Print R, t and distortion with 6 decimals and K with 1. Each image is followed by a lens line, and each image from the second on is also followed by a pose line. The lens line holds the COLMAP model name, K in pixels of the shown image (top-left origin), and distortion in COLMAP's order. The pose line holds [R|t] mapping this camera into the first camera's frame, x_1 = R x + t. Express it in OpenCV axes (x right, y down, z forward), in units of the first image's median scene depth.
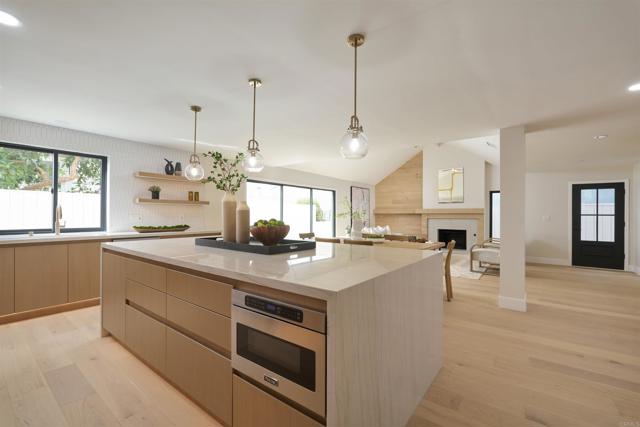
lens RADIAL K [[279.2, 0, 323.9], [0, 279.2, 212.7], [0, 0, 1]] dist [-0.011977, -0.000508]
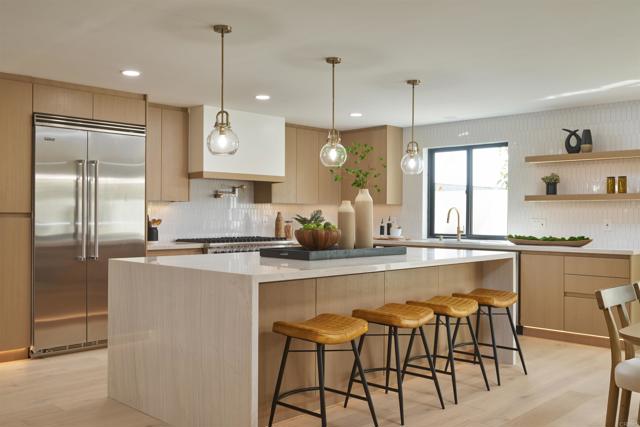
lens RADIAL K [[593.8, 0, 320.7], [0, 593.8, 216.2], [0, 0, 1]] dist [-0.010925, 0.000000]
pose [[-0.115088, -0.005321, -0.993341, 0.816575], [0.002774, 0.999980, -0.005678, 0.007175], [0.993351, -0.003409, -0.115071, 0.624215]]
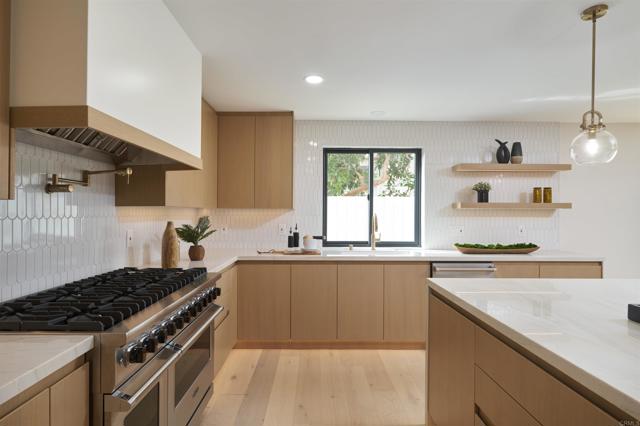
lens RADIAL K [[348.5, 0, 318.8], [0, 348.5, 212.3], [0, 0, 1]] dist [-0.001879, -0.000850]
pose [[0.609502, -0.005792, -0.792763, -0.186558], [0.005359, 0.999981, -0.003185, -0.024916], [0.792766, -0.002307, 0.609521, 0.184321]]
